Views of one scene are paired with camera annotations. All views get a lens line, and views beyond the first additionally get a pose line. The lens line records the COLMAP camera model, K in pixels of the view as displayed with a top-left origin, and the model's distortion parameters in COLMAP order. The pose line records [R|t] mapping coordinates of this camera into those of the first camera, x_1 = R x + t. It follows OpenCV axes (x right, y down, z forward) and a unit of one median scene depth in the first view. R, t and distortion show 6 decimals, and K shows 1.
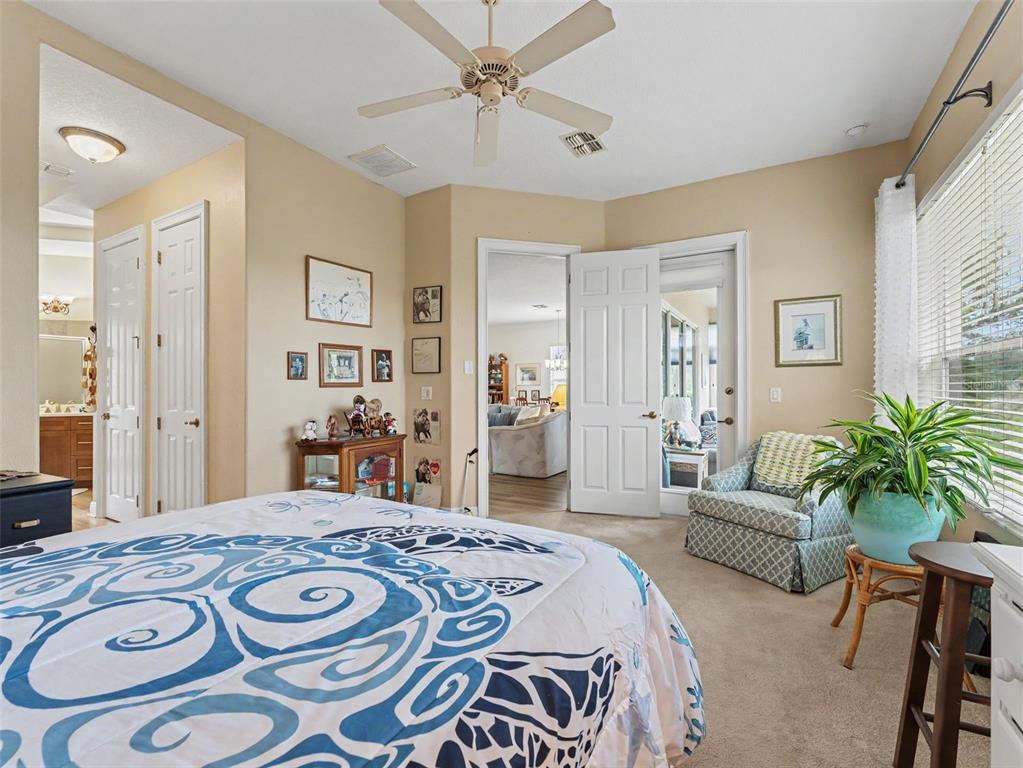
lens RADIAL K [[463.3, 0, 511.6], [0, 463.3, 386.1], [0, 0, 1]] dist [0.000835, -0.001574]
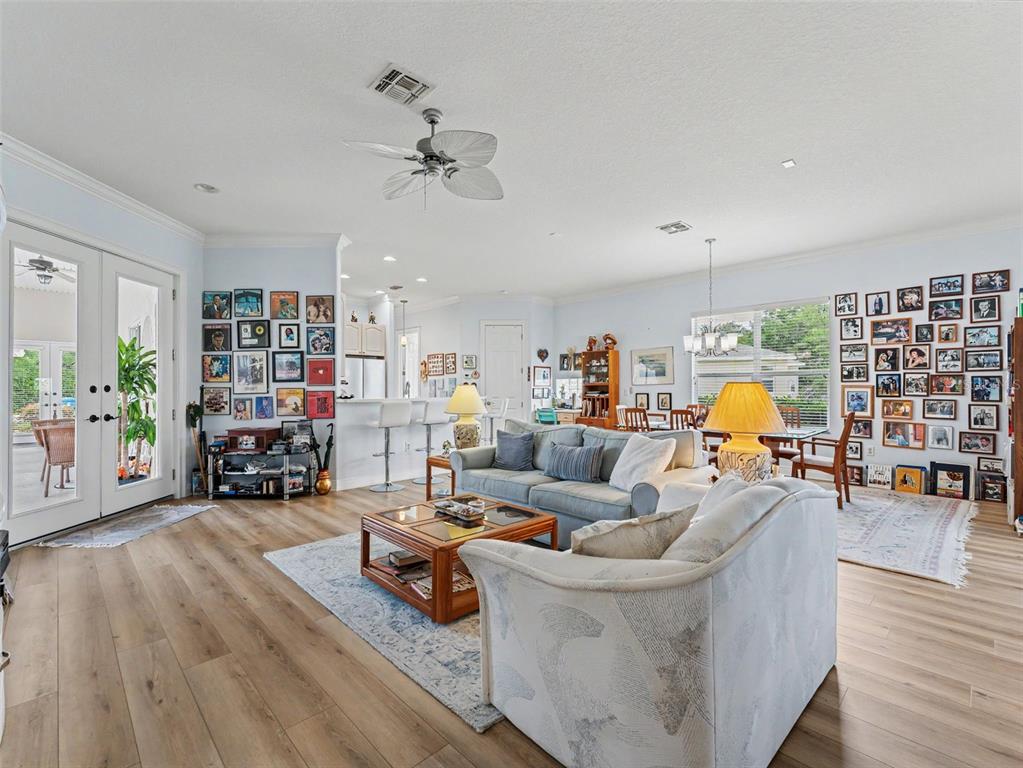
lens RADIAL K [[463.3, 0, 509.6], [0, 463.3, 386.6], [0, 0, 1]] dist [0.000835, -0.001574]
pose [[0.961606, -0.008242, -0.274311, 0.023693], [0.008599, 0.999963, 0.000097, -0.000638], [0.274301, -0.002452, 0.961641, 0.399221]]
